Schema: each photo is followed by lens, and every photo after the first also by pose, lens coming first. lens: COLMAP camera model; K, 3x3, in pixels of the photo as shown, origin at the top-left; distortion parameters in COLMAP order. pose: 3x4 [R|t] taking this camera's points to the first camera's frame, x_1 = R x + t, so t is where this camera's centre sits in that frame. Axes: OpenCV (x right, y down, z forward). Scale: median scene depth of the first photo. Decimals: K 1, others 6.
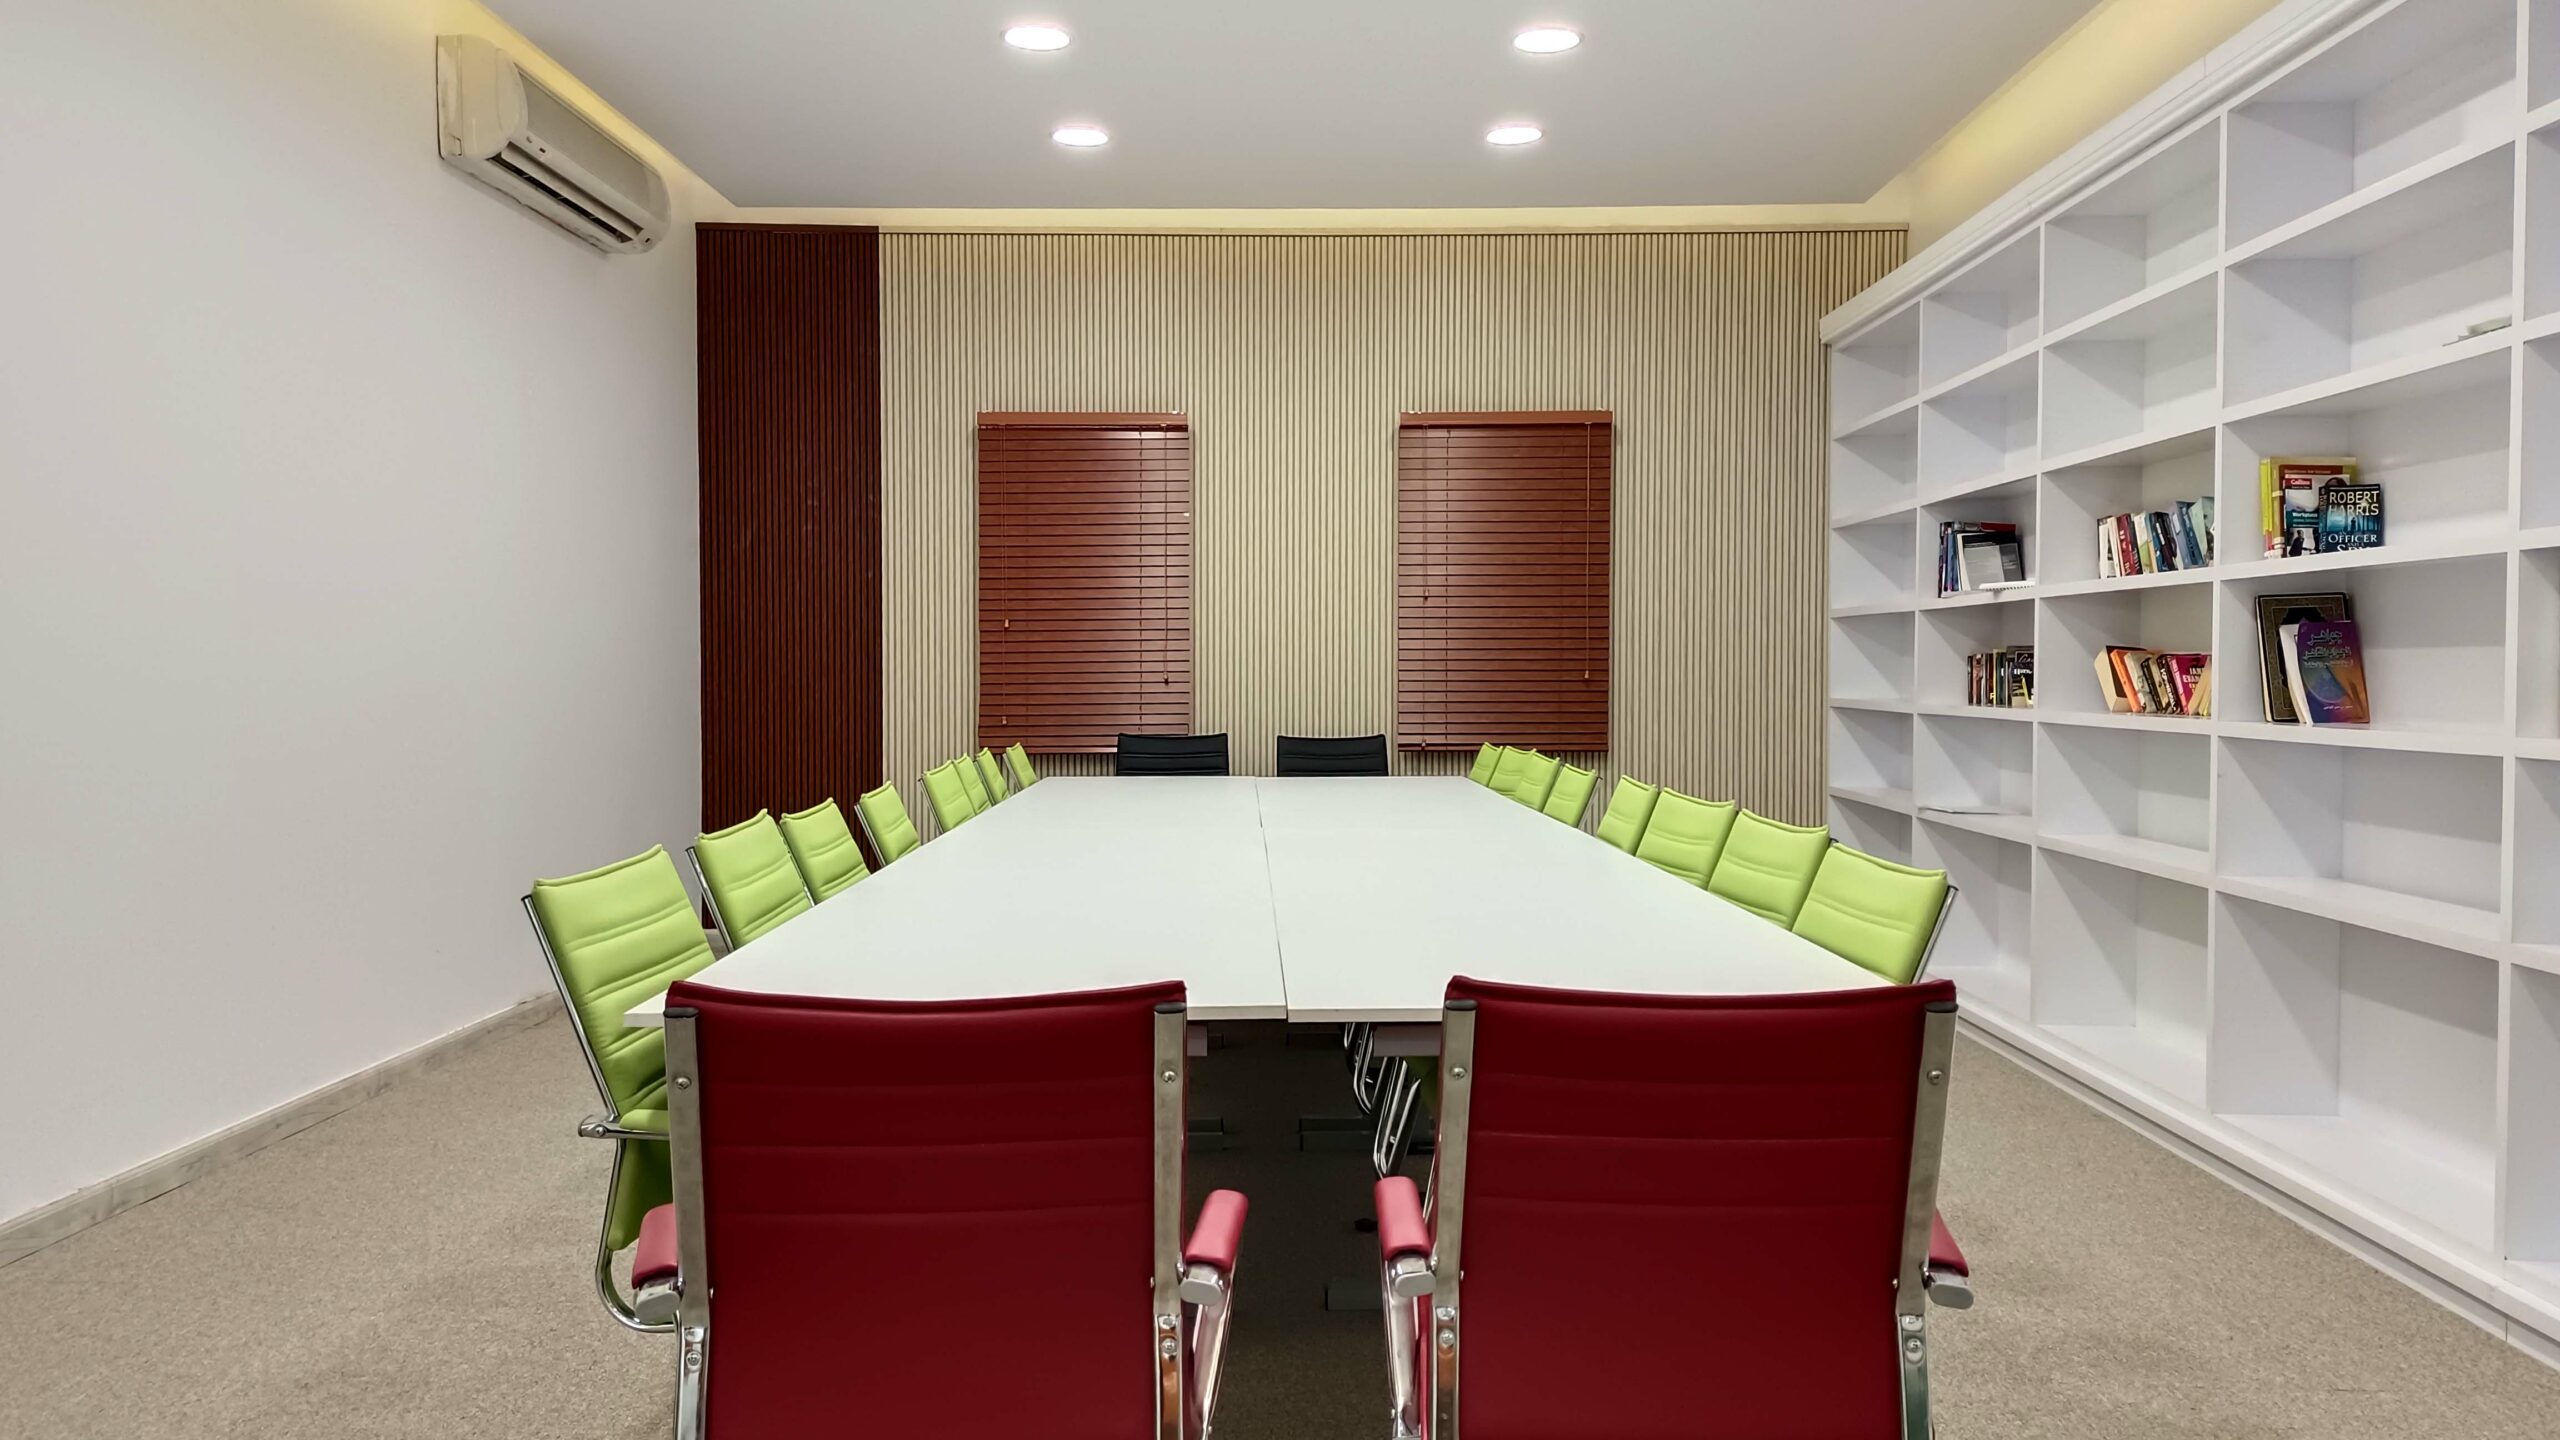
lens RADIAL K [[1813.2, 0, 1280.0], [0, 1813.2, 720.0], [0, 0, 1]] dist [0.003122, -0.080919]
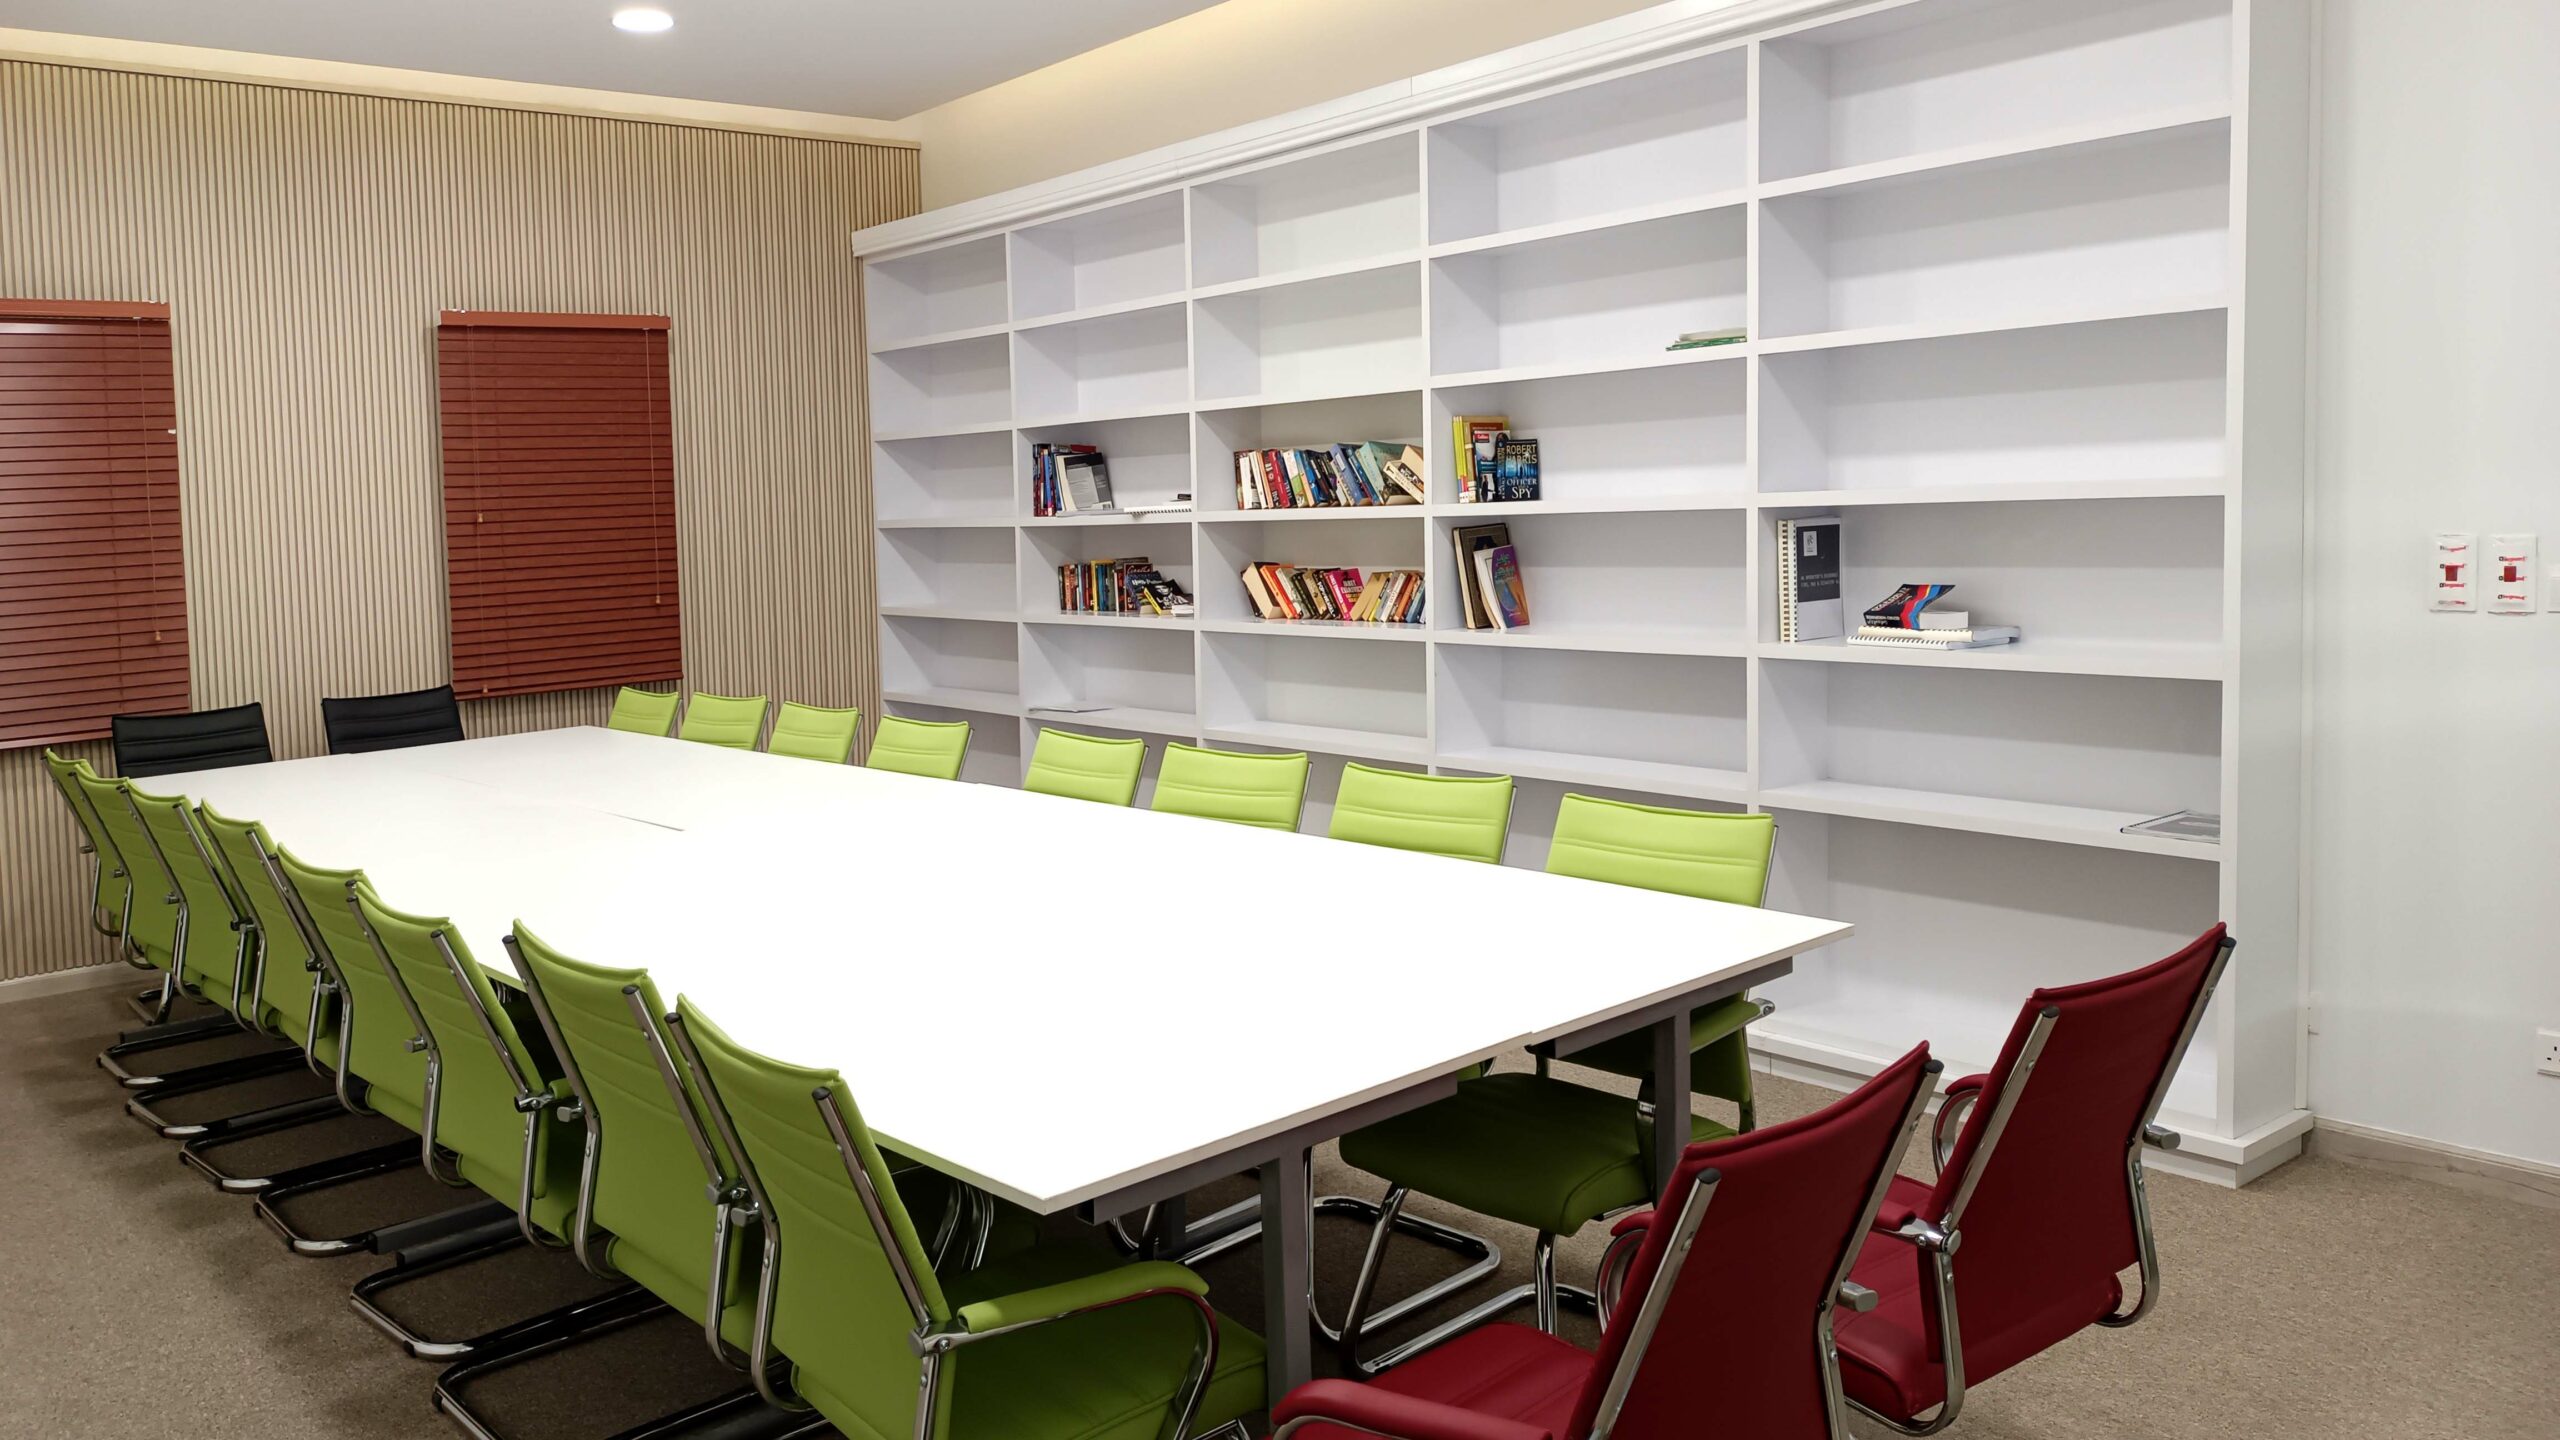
lens RADIAL K [[1823.8, 0, 1280.0], [0, 1823.8, 685.4], [0, 0, 1]] dist [-0.000806, -0.001375]
pose [[0.739687, -0.091746, 0.666668, -0.327209], [0.052969, 0.995527, 0.078232, -0.054250], [-0.670863, -0.022555, 0.741238, 0.120082]]
